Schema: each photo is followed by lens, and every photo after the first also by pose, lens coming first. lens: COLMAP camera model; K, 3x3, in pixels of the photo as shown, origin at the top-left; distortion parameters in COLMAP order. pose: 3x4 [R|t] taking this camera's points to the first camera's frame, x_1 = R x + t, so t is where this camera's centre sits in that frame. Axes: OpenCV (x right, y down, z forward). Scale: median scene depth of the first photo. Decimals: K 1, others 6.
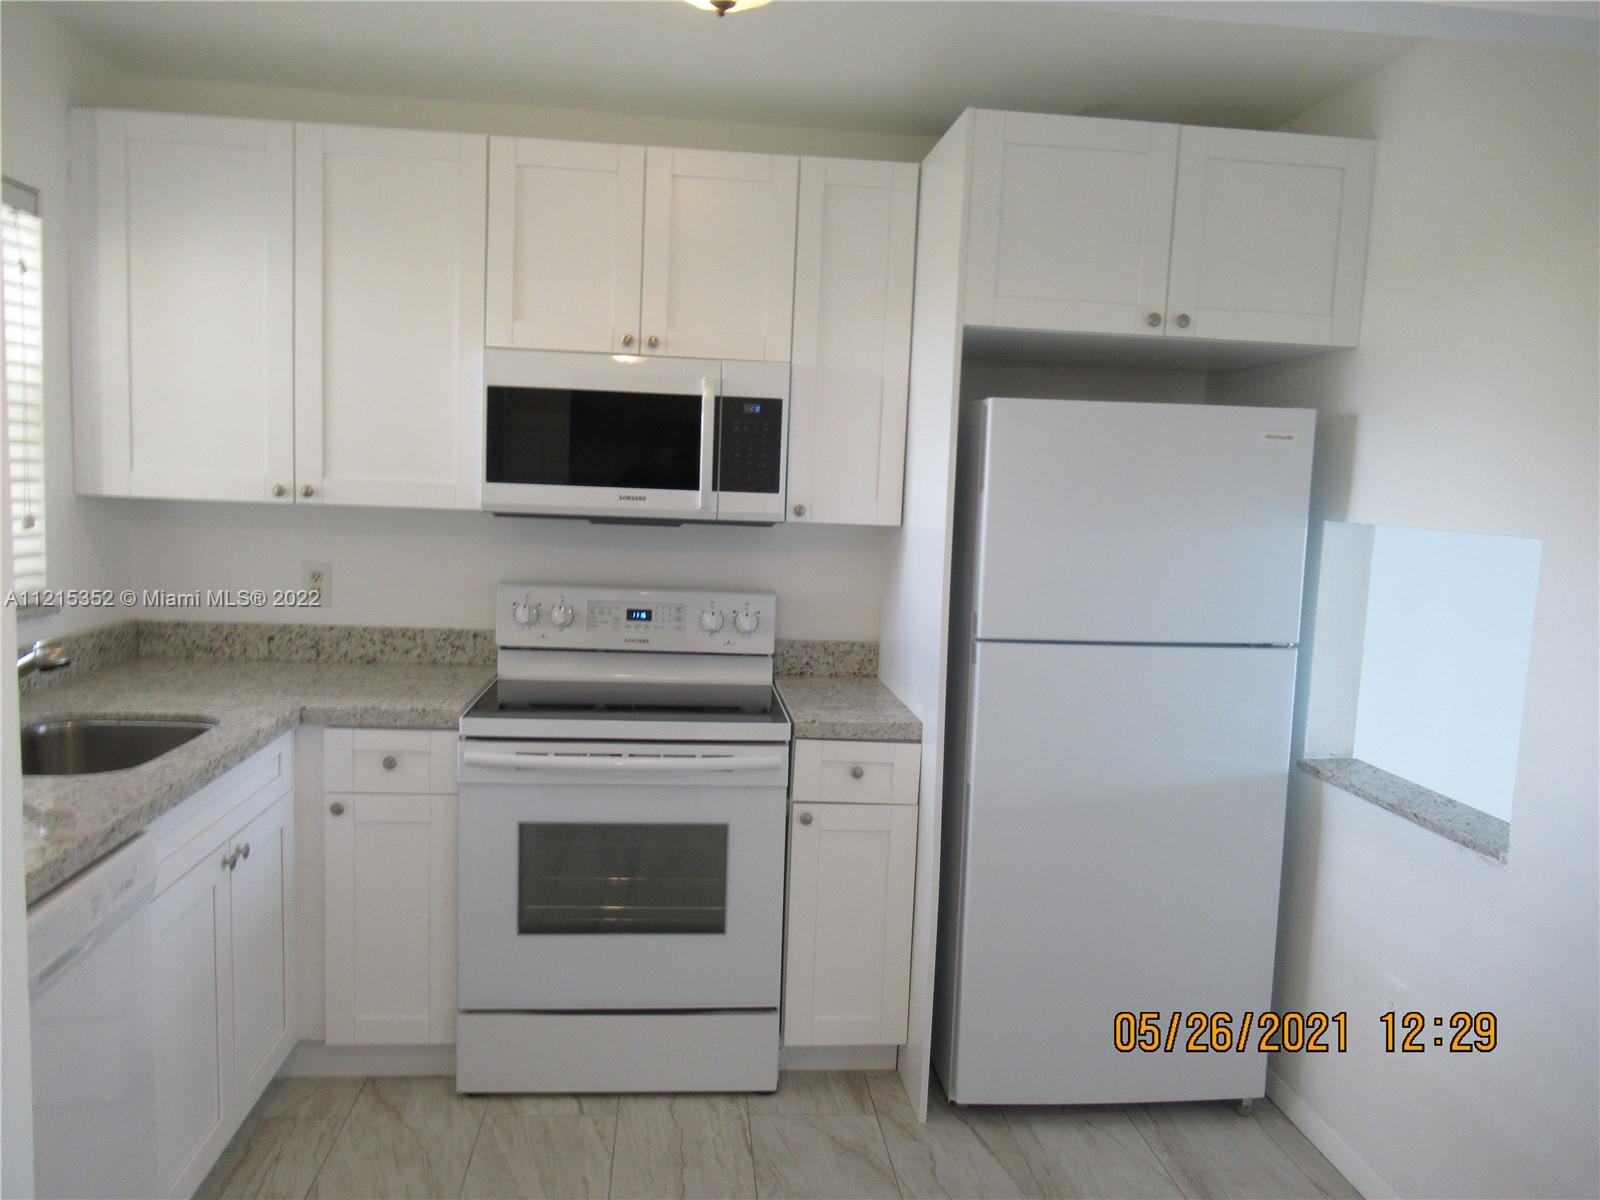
lens RADIAL K [[1187.3, 0, 788.2], [0, 1187.3, 620.2], [0, 0, 1]] dist [-0.022413, 0.026593]
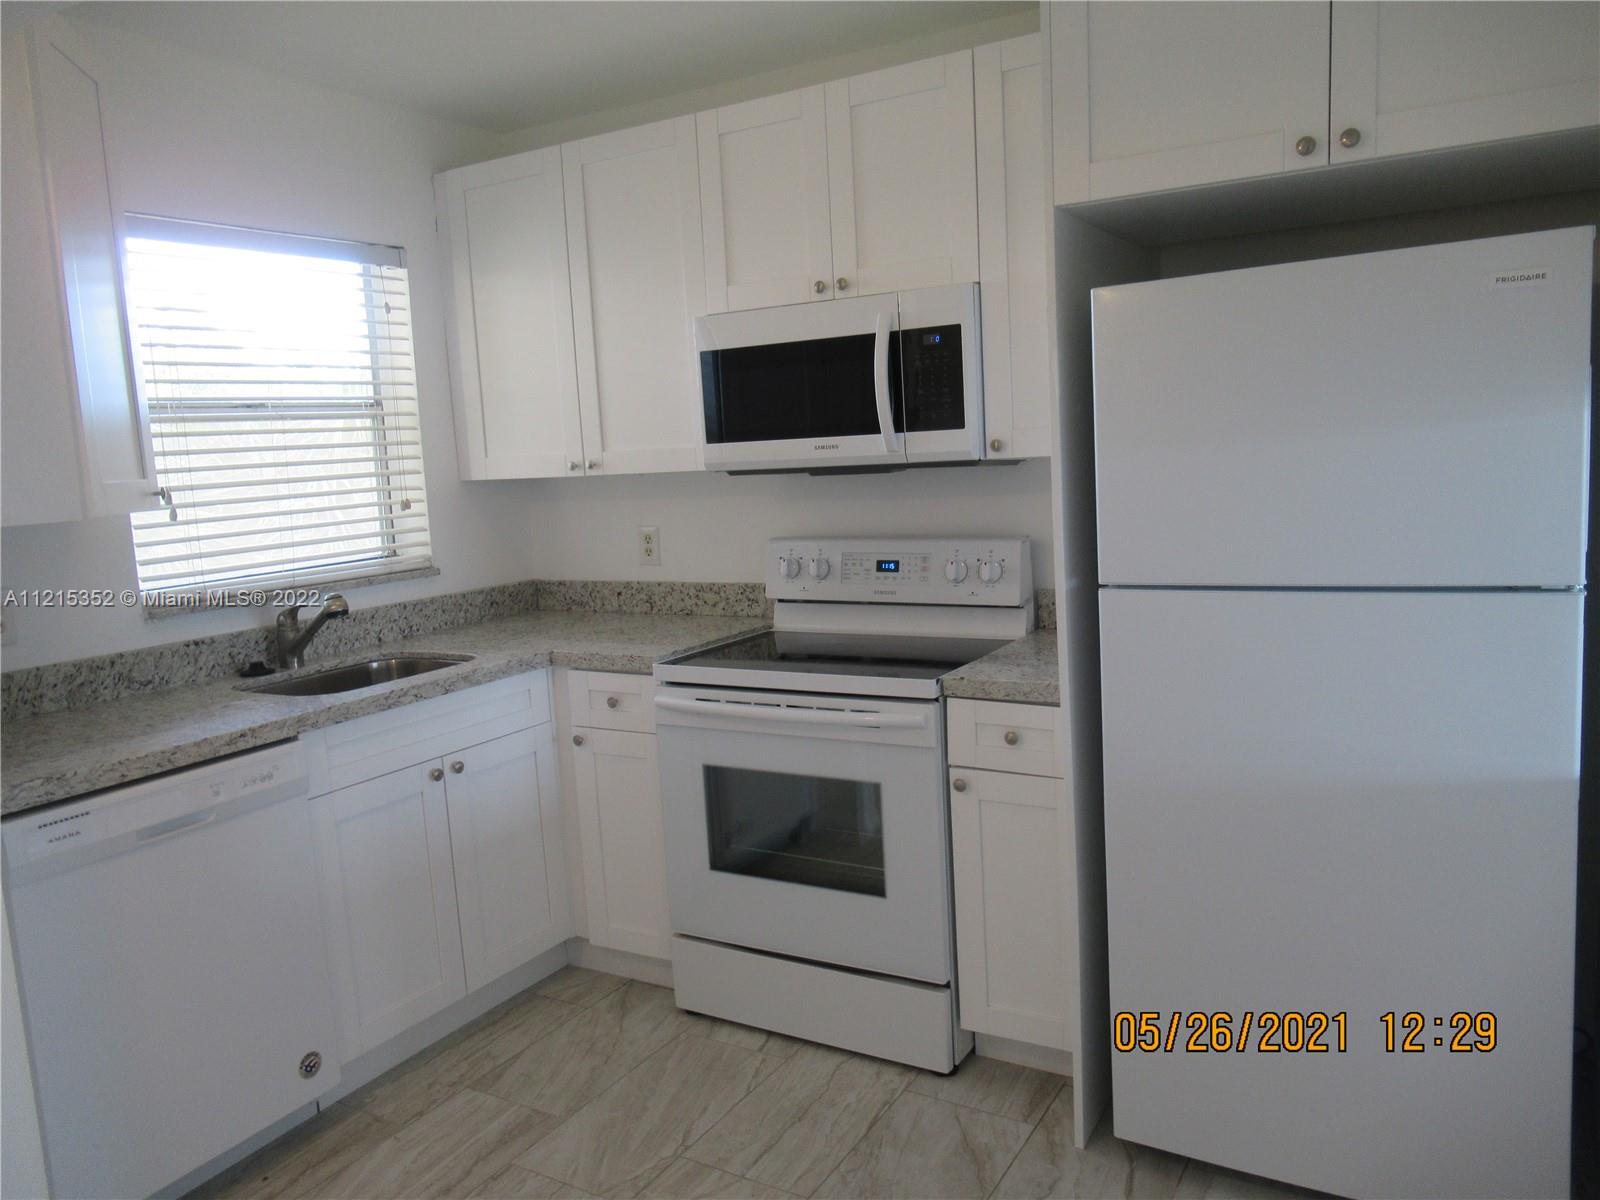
lens RADIAL K [[1187.3, 0, 788.2], [0, 1187.3, 620.2], [0, 0, 1]] dist [-0.022413, 0.026593]
pose [[0.801855, 0.004021, -0.597505, 0.440181], [0.015815, 0.999484, 0.027951, 0.012926], [0.597309, -0.031862, 0.801378, 0.189912]]
